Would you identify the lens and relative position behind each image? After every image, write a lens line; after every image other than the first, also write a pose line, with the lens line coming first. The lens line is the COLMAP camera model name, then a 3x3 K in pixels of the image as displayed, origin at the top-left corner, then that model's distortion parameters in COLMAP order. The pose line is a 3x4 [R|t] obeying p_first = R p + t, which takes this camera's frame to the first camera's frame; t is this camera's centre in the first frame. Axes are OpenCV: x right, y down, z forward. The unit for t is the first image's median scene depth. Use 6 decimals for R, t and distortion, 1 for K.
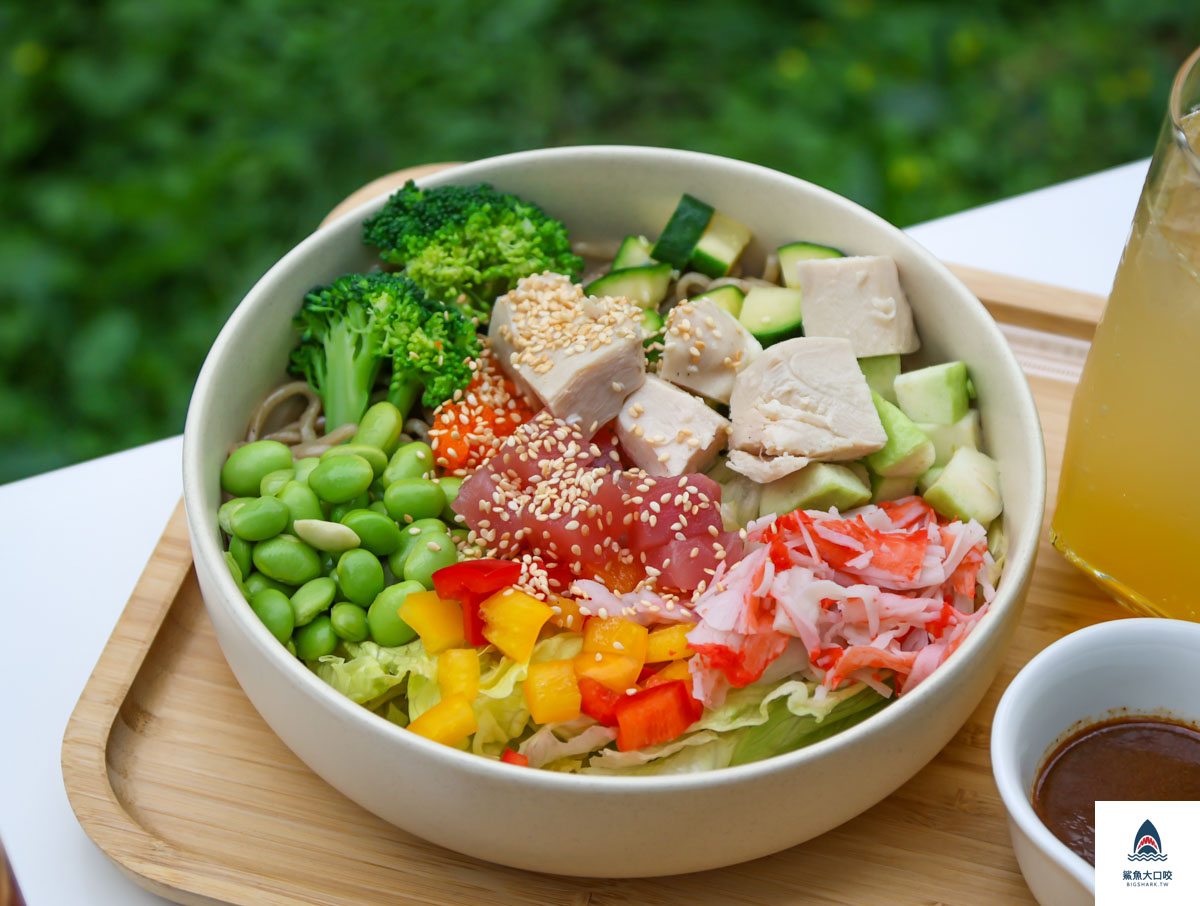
lens RADIAL K [[3181.8, 0, 589.0], [0, 3181.8, 450.1], [0, 0, 1]] dist [-0.011683, 0.000000]
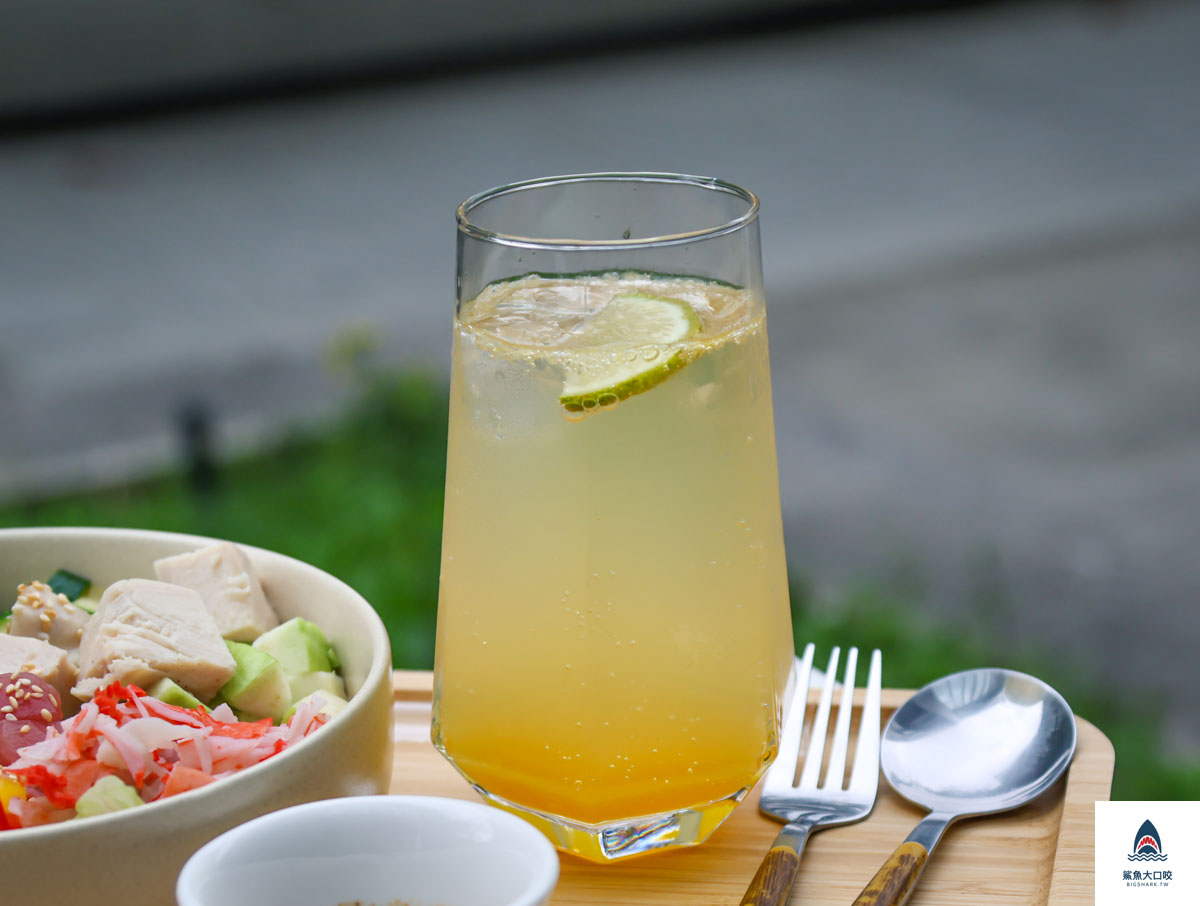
lens RADIAL K [[3181.8, 0, 599.6], [0, 3181.8, 455.5], [0, 0, 1]] dist [-0.011683, 0.000000]
pose [[0.993704, -0.070598, 0.086995, 0.125754], [0.105250, 0.854369, -0.508896, 0.462144], [-0.038399, 0.514849, 0.856421, 0.112287]]
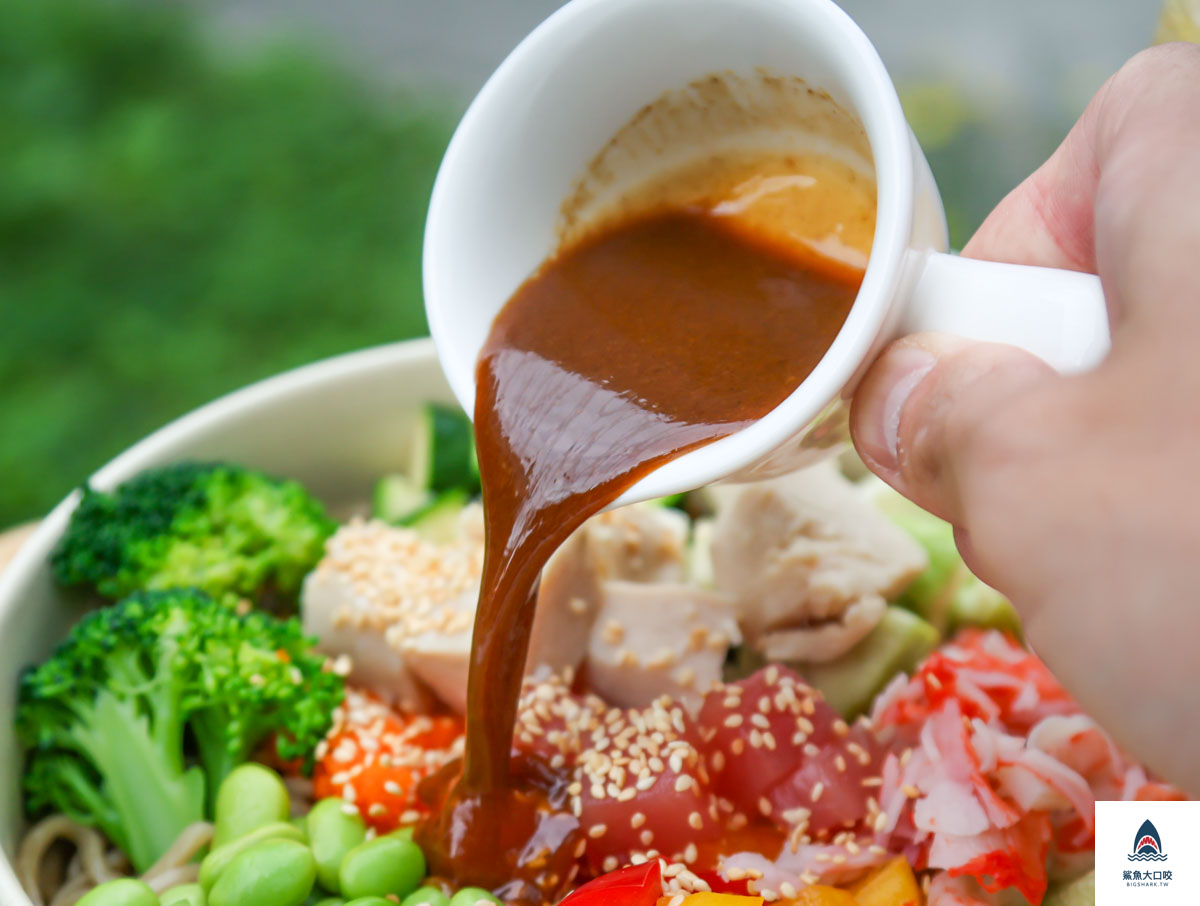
lens RADIAL K [[2754.8, 0, 594.6], [0, 2754.8, 459.2], [0, 0, 1]] dist [-0.051905, 0.000000]
pose [[0.840539, -0.292408, 0.456061, -0.241720], [0.389684, 0.911146, -0.134013, 0.030389], [-0.376351, 0.290363, 0.879801, 0.490355]]
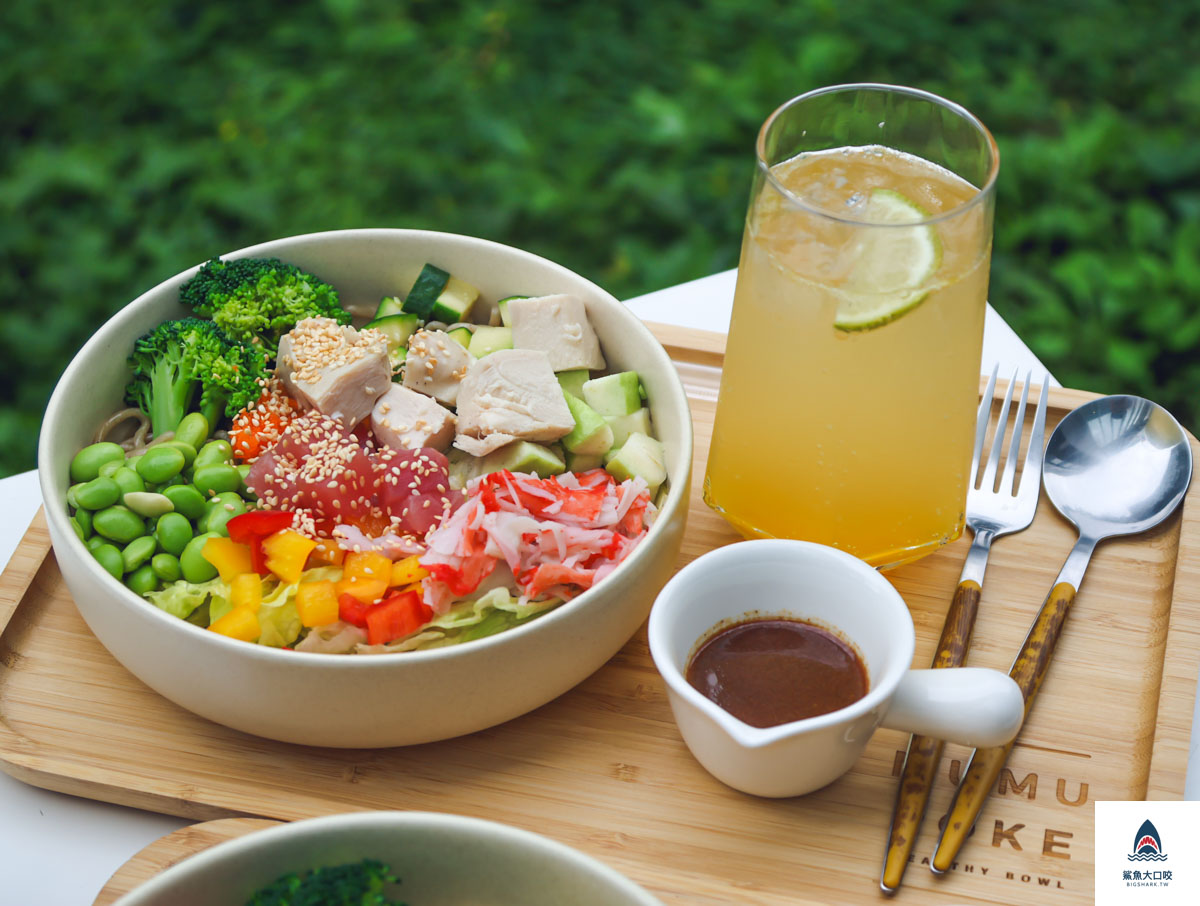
lens RADIAL K [[2754.8, 0, 605.9], [0, 2754.8, 447.8], [0, 0, 1]] dist [-0.051905, 0.000000]
pose [[0.998612, -0.032564, 0.041391, 0.059239], [0.036782, 0.993727, -0.105608, 0.129045], [-0.037692, 0.106984, 0.993546, -0.138427]]
